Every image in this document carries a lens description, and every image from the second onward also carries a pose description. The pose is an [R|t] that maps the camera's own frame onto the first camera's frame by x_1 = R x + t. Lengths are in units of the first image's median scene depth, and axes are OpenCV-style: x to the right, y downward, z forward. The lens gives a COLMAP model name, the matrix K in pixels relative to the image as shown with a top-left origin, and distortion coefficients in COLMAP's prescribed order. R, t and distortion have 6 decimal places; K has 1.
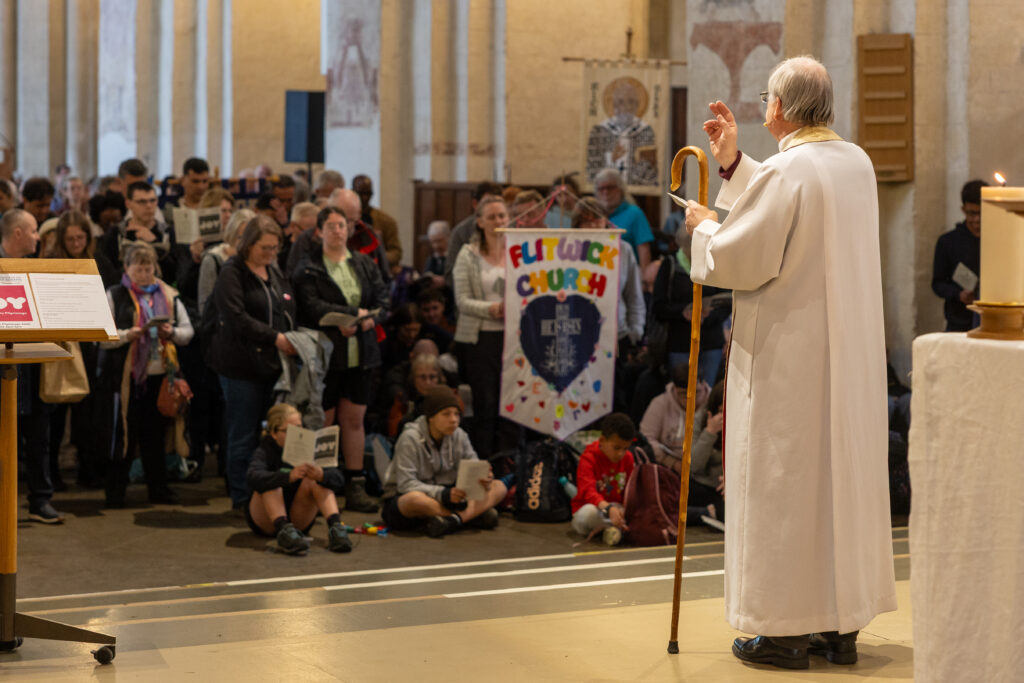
lens RADIAL K [[2458.8, 0, 511.3], [0, 2458.8, 336.9], [0, 0, 1]] dist [0.048885, 0.000000]
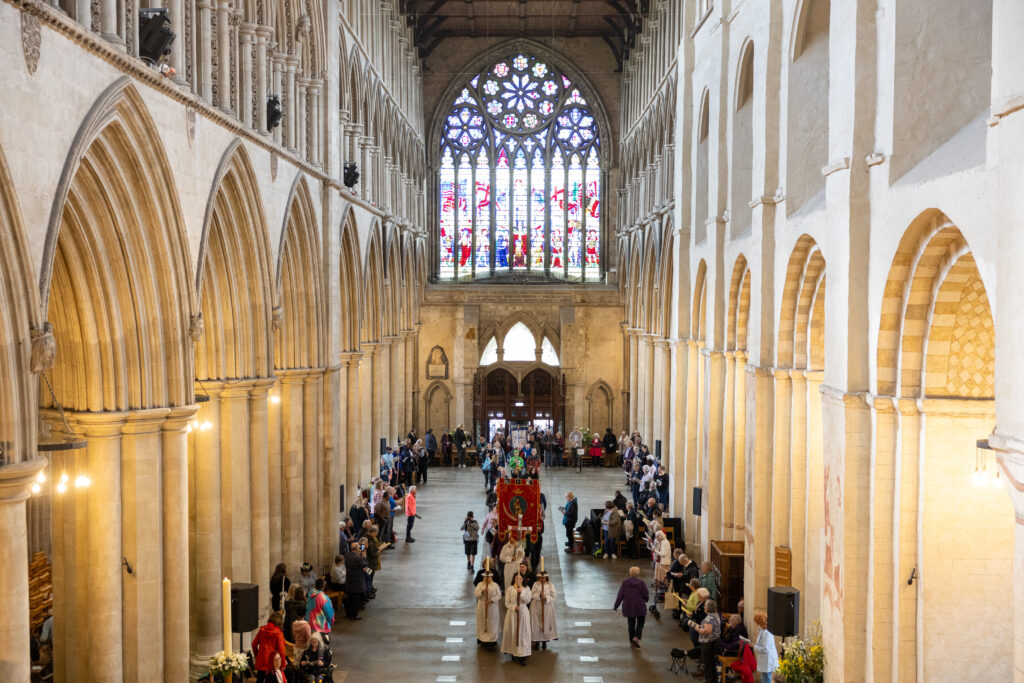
lens RADIAL K [[1343.7, 0, 523.6], [0, 1343.7, 340.1], [0, 0, 1]] dist [0.010362, 0.000000]
pose [[0.889538, 0.014667, -0.456626, 0.439914], [-0.032894, 0.998947, -0.031992, -0.225192], [0.455675, 0.043478, 0.889084, -0.410127]]
